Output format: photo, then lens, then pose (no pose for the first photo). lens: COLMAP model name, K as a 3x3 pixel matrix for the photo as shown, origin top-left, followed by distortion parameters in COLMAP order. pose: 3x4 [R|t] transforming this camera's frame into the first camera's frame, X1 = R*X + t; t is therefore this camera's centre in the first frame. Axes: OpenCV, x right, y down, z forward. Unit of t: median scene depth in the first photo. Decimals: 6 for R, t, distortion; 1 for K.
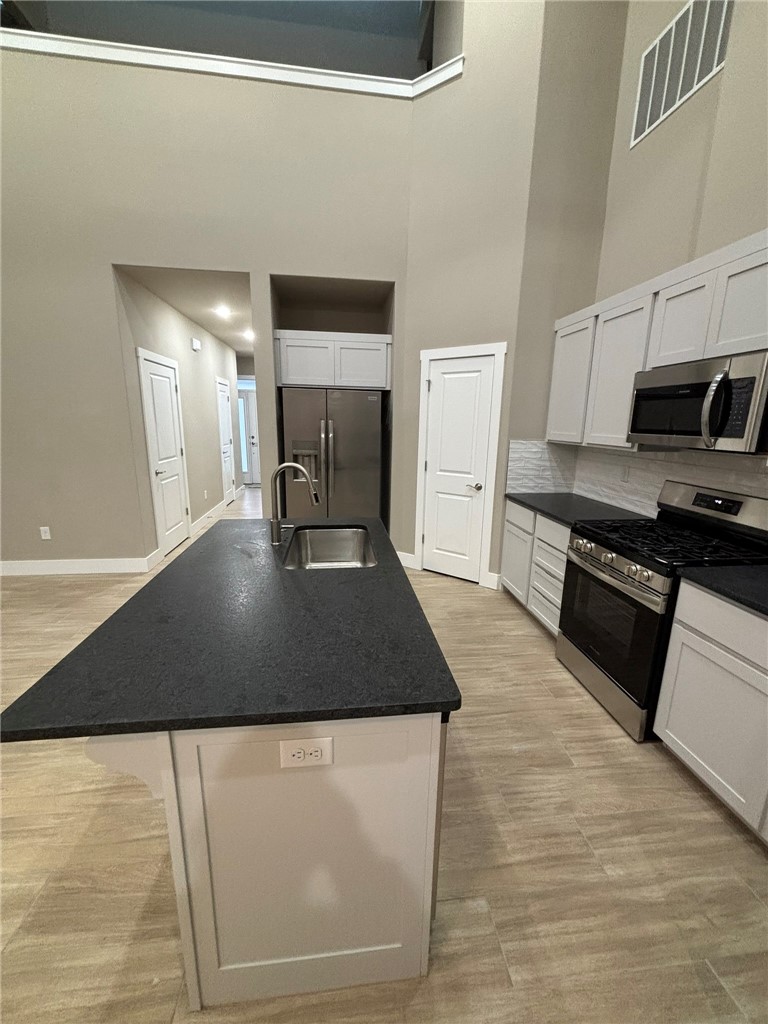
lens RADIAL K [[411.0, 0, 380.5], [0, 411.0, 509.2], [0, 0, 1]] dist [0.009926, 0.000055]
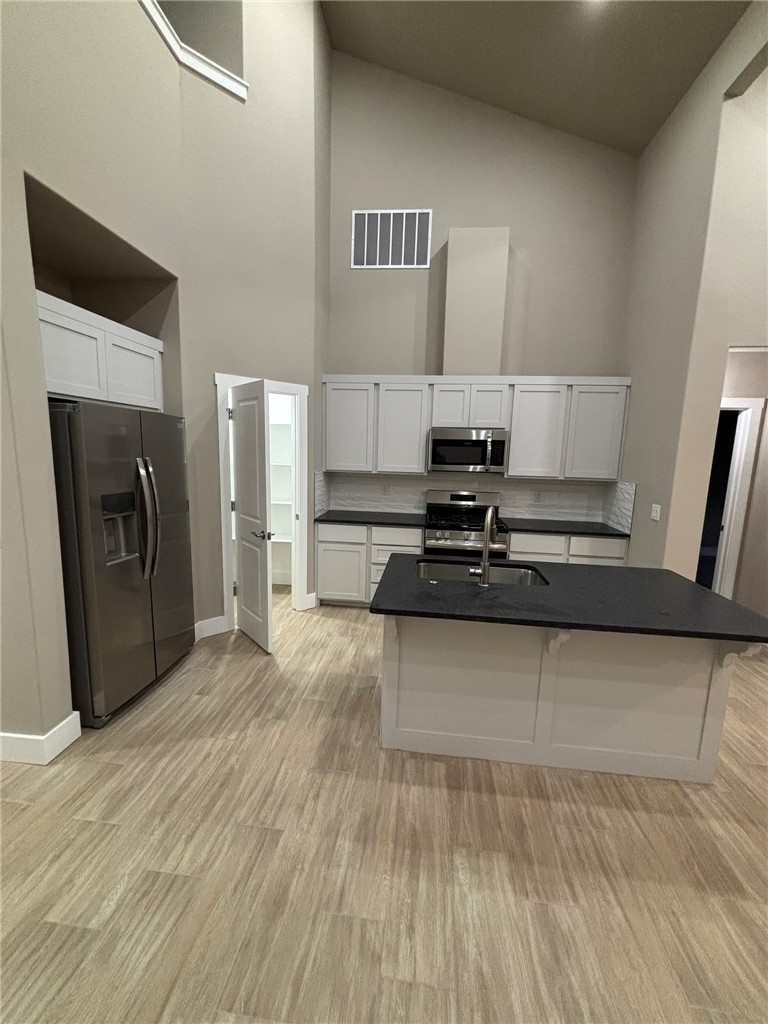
lens RADIAL K [[414.2, 0, 384.0], [0, 414.2, 512.0], [0, 0, 1]] dist [0.001609, 0.000266]
pose [[0.225646, -0.158204, 0.961278, -0.879047], [0.184784, 0.975764, 0.117213, -0.184366], [-0.956524, 0.151180, 0.249411, 0.646774]]
